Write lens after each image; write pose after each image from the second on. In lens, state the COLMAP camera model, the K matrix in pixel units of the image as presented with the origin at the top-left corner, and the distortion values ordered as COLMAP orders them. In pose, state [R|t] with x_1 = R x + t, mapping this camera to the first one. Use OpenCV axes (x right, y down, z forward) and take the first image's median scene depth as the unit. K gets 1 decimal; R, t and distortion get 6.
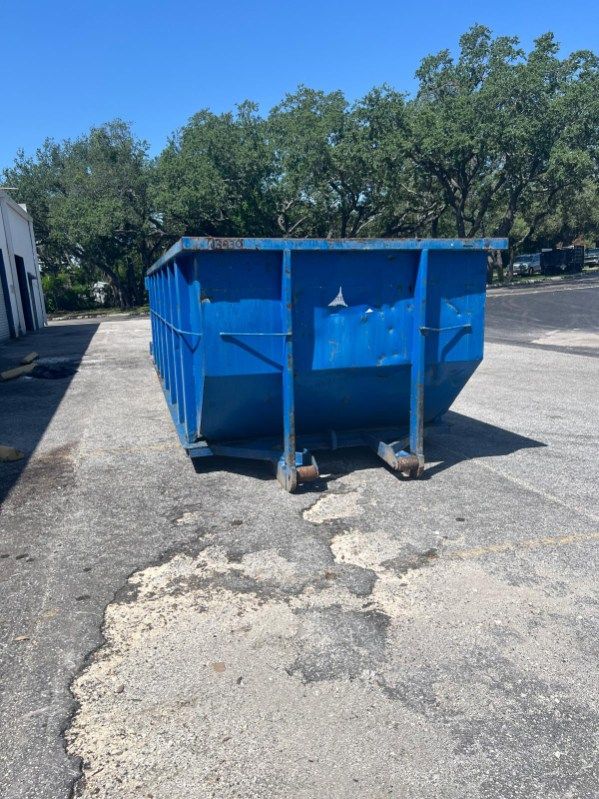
lens RADIAL K [[603.3, 0, 284.3], [0, 603.3, 402.5], [0, 0, 1]] dist [0.156046, -0.267747]
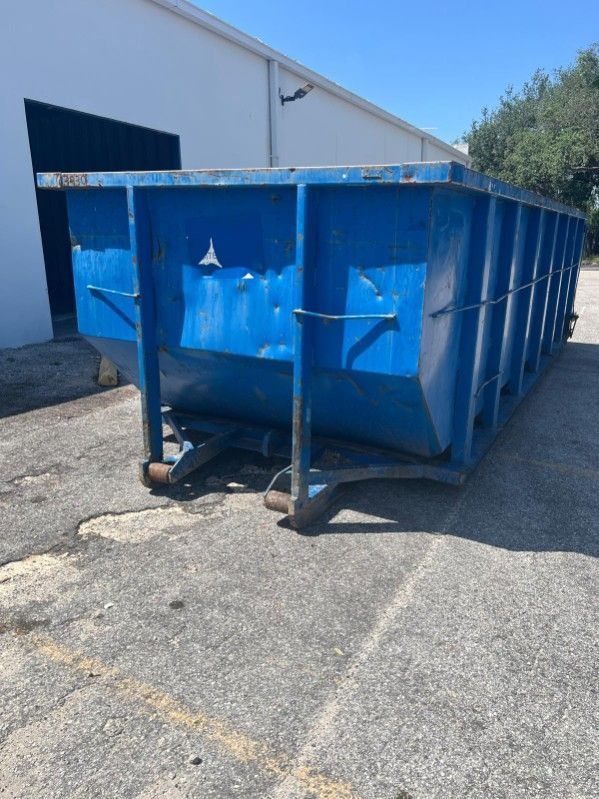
lens RADIAL K [[595.7, 0, 298.2], [0, 595.7, 401.7], [0, 0, 1]] dist [0.075061, -0.086869]
pose [[0.717798, 0.222453, -0.659758, 0.676224], [-0.160530, 0.974932, 0.154070, -0.127786], [0.677493, -0.004680, 0.735514, 0.543225]]
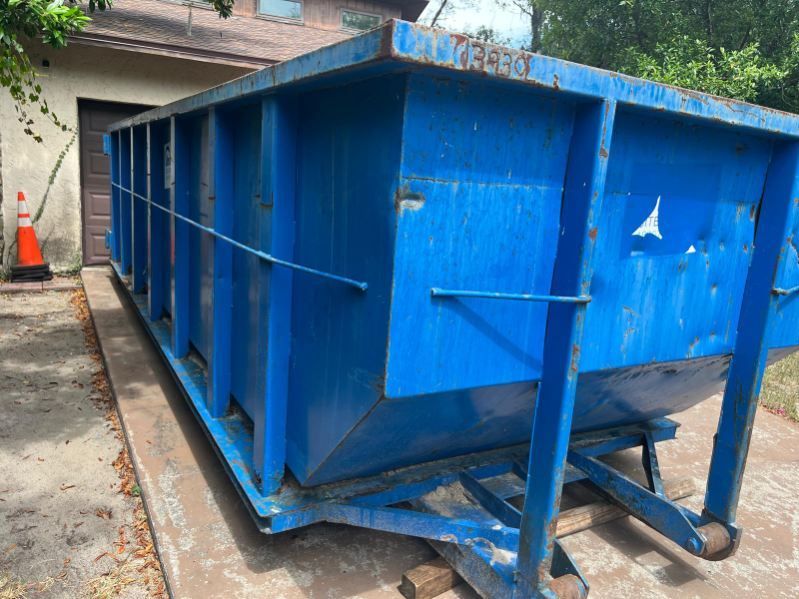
lens RADIAL K [[595.7, 0, 404.2], [0, 595.7, 295.8], [0, 0, 1]] dist [0.075061, -0.086869]
pose [[0.961588, 0.047802, 0.270302, -0.217219], [-0.053049, 0.998518, 0.012132, -0.109061], [-0.269322, -0.026005, 0.962699, 0.601504]]
